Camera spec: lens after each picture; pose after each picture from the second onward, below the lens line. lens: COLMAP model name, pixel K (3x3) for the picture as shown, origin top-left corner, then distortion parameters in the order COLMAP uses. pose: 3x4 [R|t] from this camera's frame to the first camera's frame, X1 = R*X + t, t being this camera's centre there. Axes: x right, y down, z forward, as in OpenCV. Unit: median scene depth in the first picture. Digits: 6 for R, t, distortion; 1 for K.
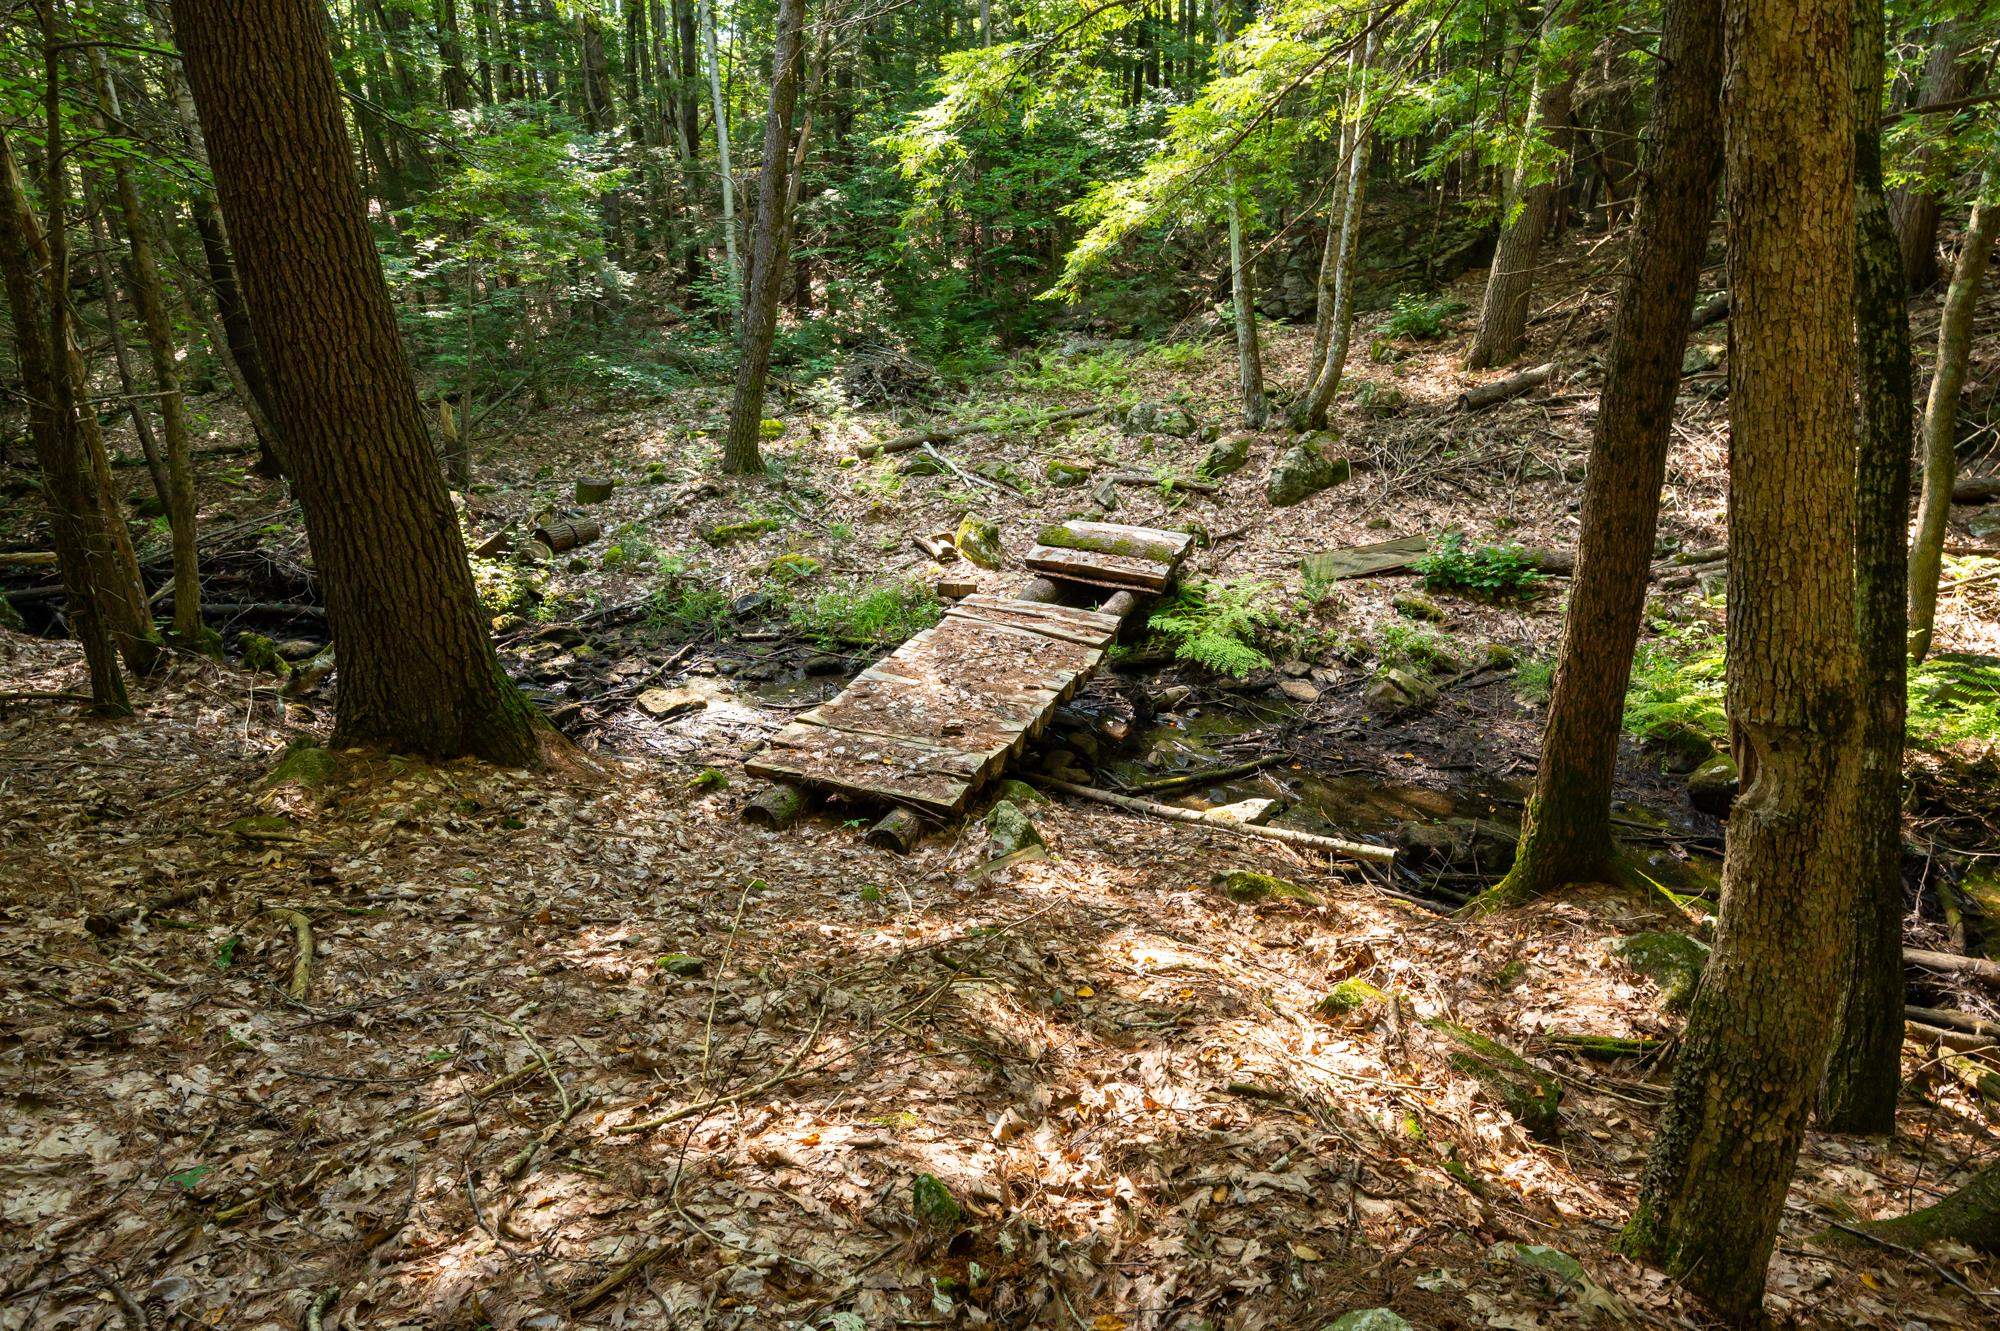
lens RADIAL K [[1100.5, 0, 1000.0], [0, 1100.5, 665.5], [0, 0, 1]] dist [-0.000188, -0.000015]
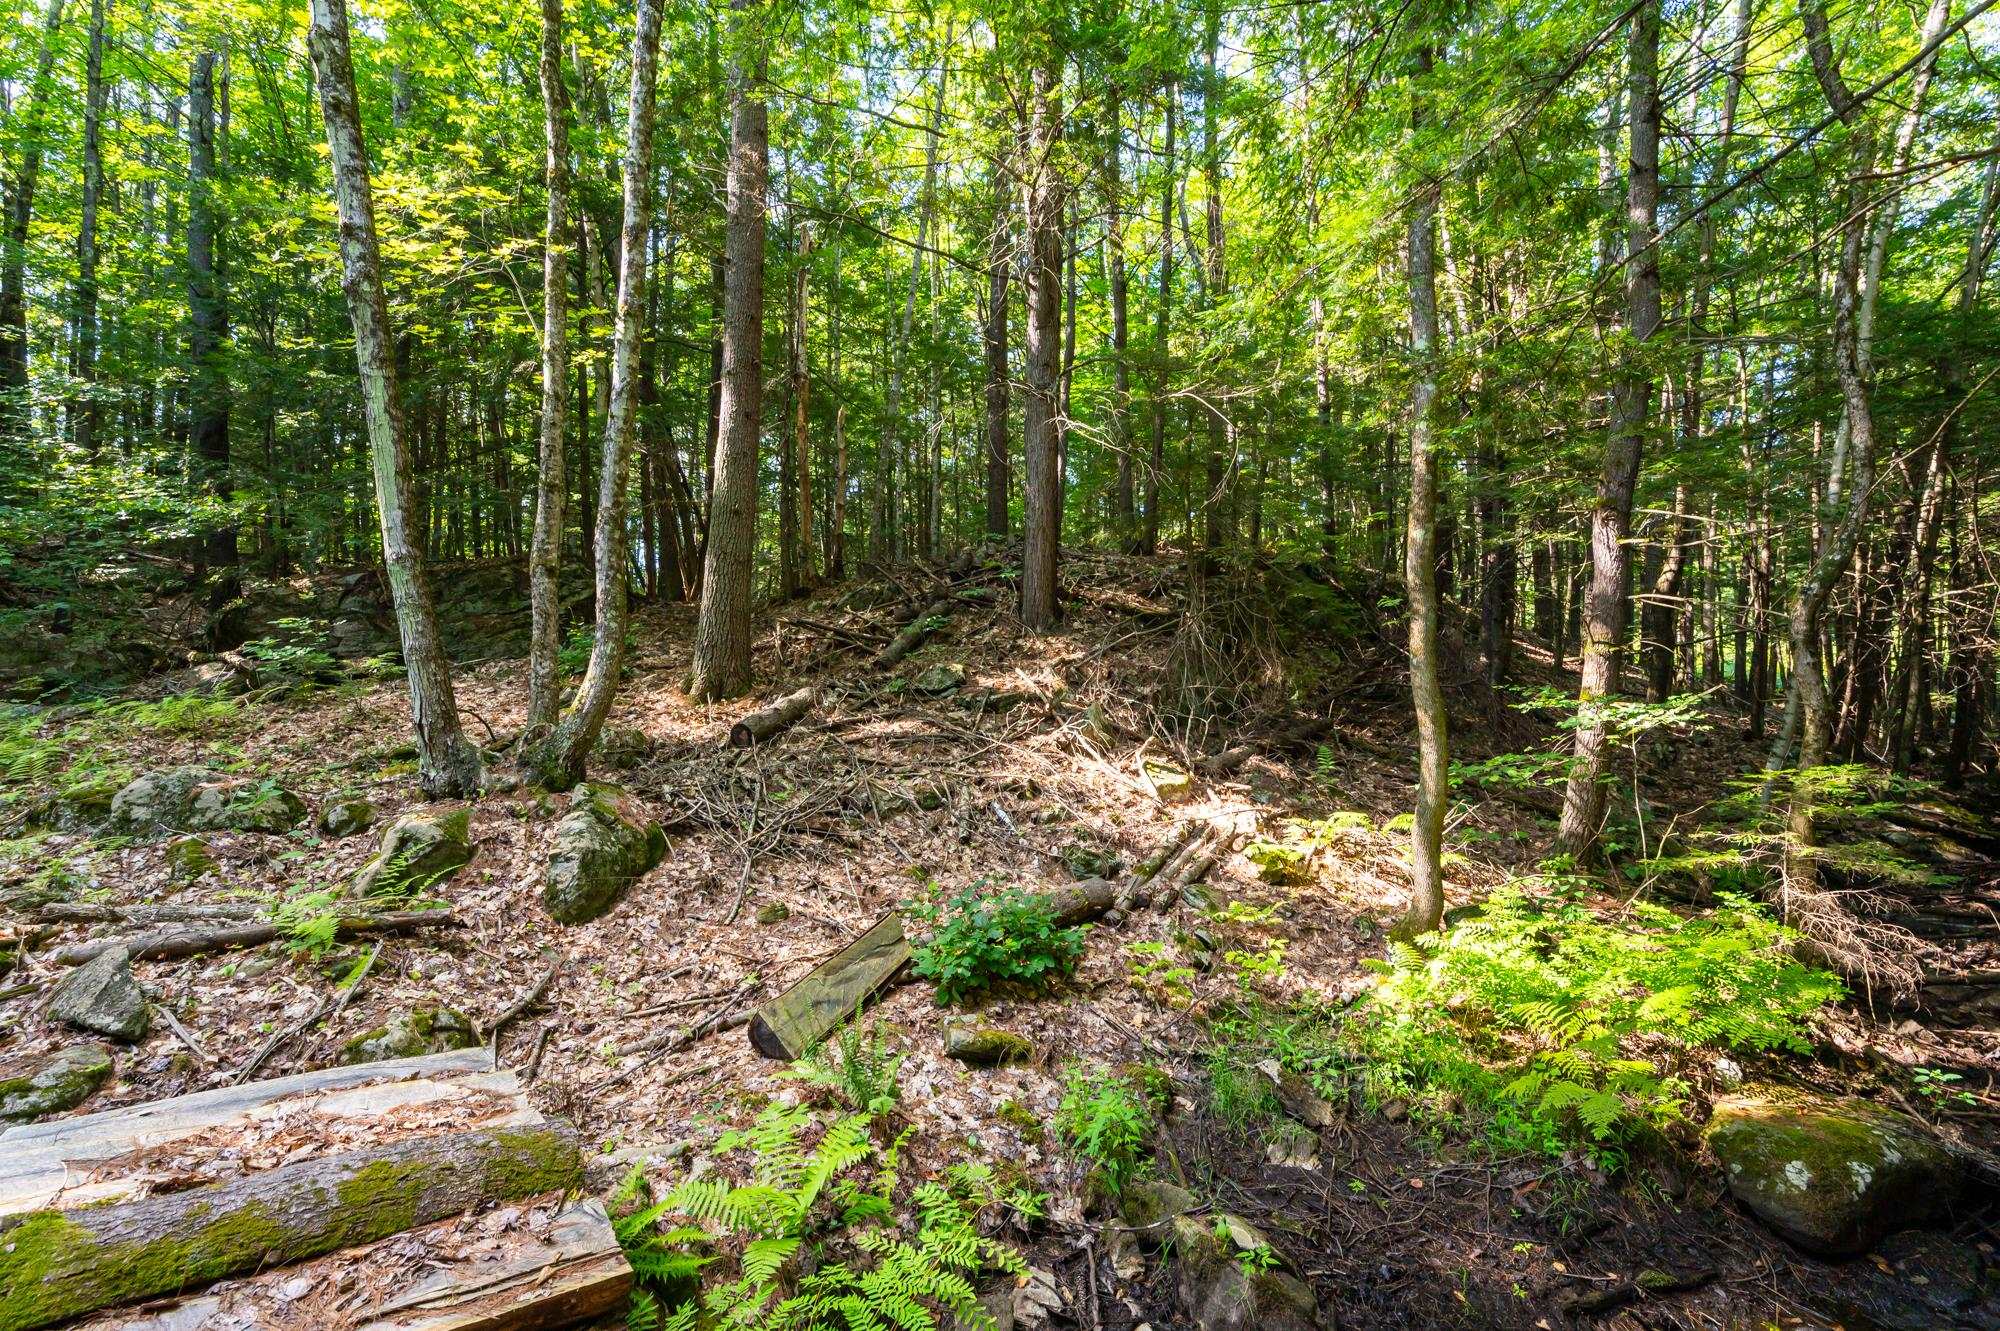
lens RADIAL K [[879.3, 0, 1000.0], [0, 879.3, 665.5], [0, 0, 1]] dist [-0.002237, -0.000655]
pose [[0.543418, 0.025725, 0.839068, 0.014201], [0.301566, 0.926826, -0.223723, -0.105170], [-0.783425, 0.374609, 0.495896, 0.596034]]
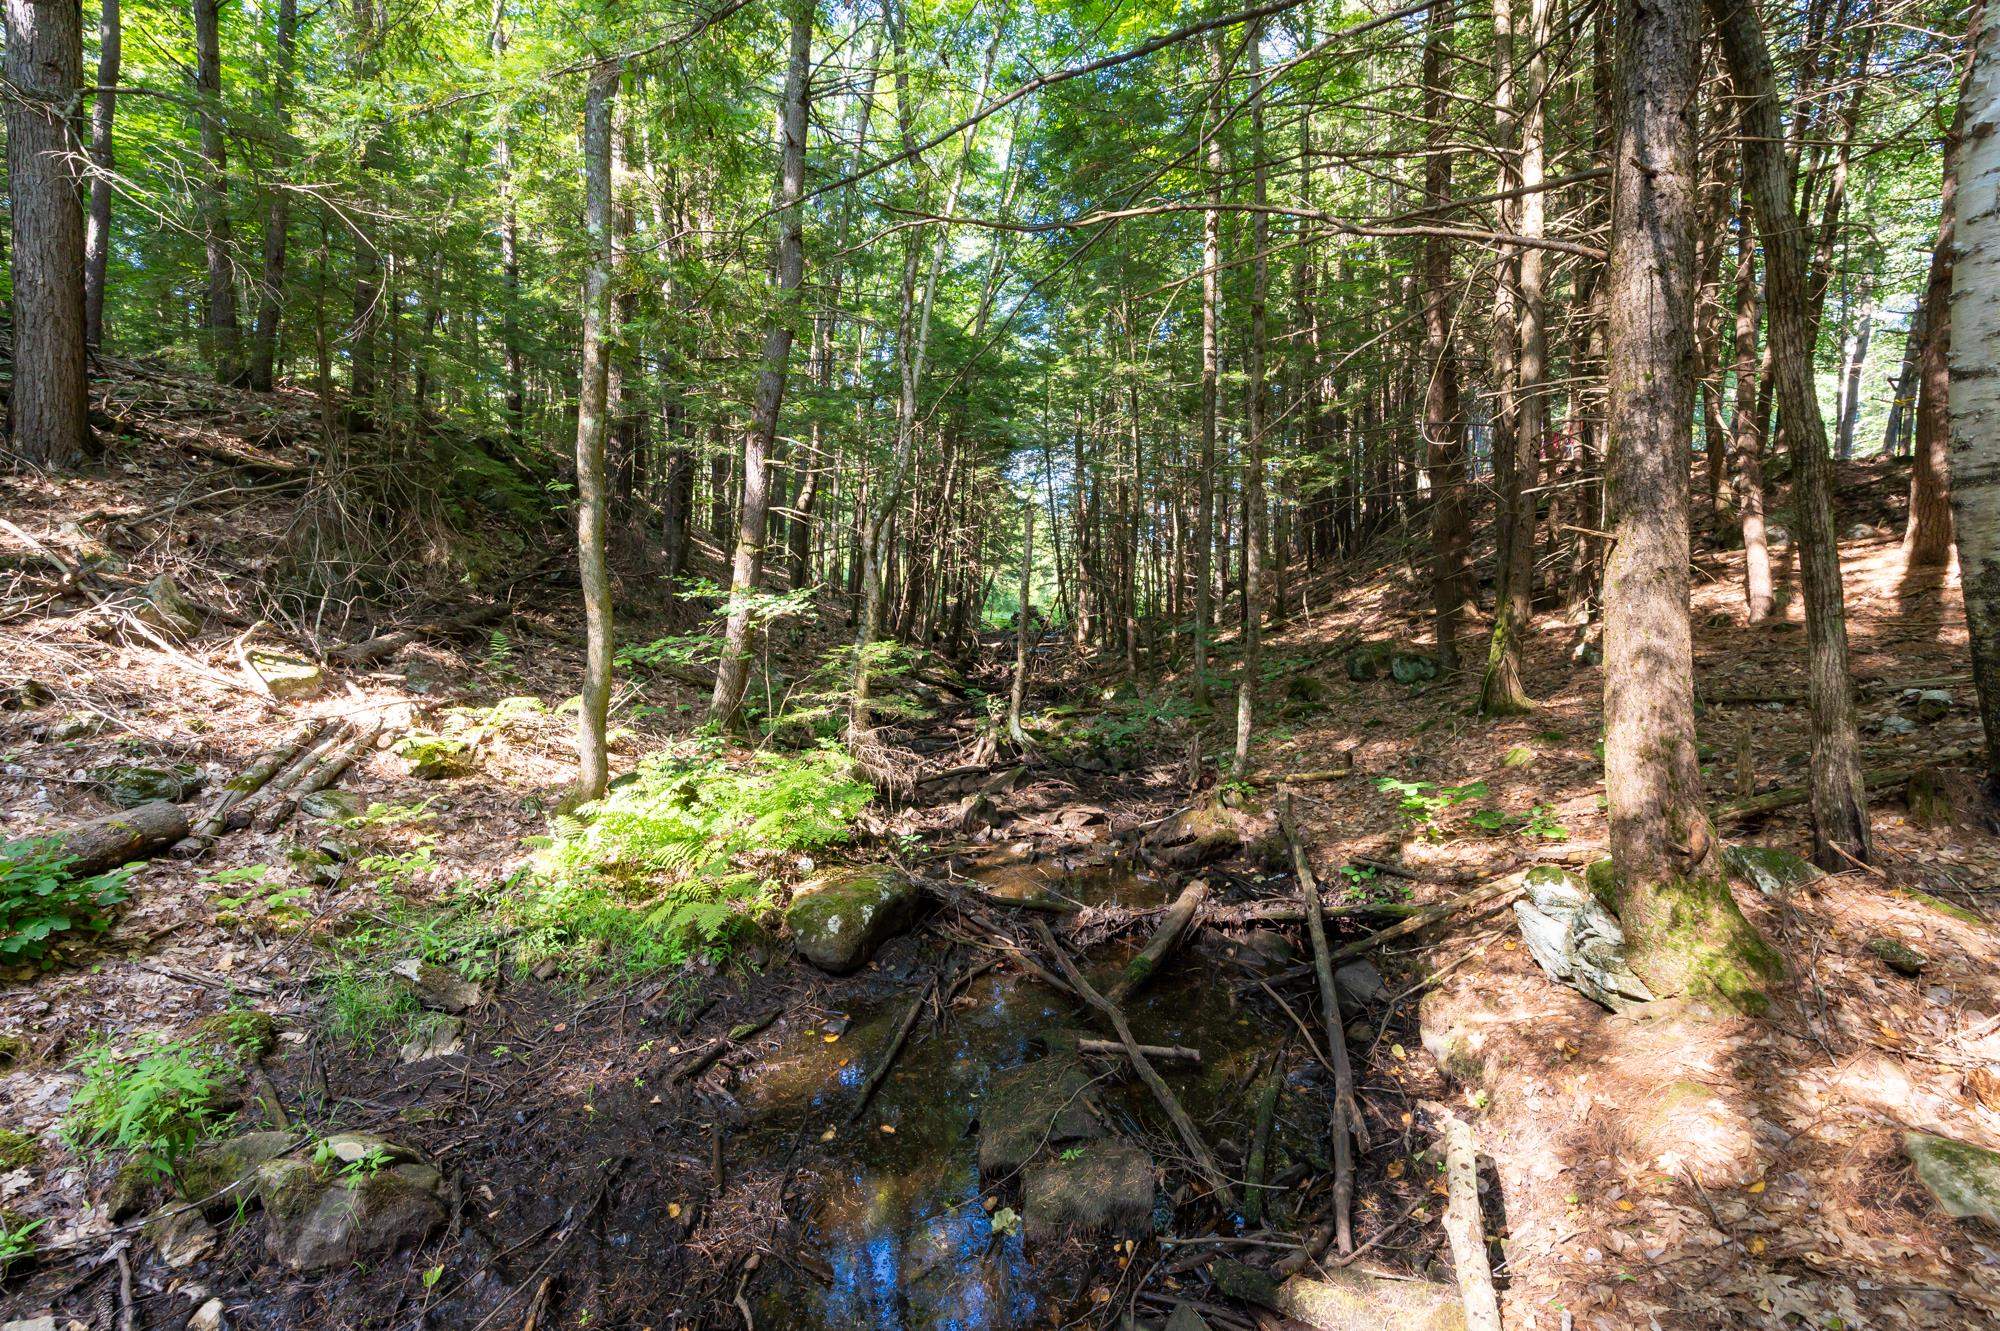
lens RADIAL K [[840.6, 0, 1000.0], [0, 840.6, 665.5], [0, 0, 1]] dist [-0.004234, 0.000722]
pose [[-0.298359, -0.088733, 0.950320, 0.014711], [0.305520, 0.934402, 0.183167, -0.099891], [-0.904234, 0.344991, -0.251677, 0.586857]]
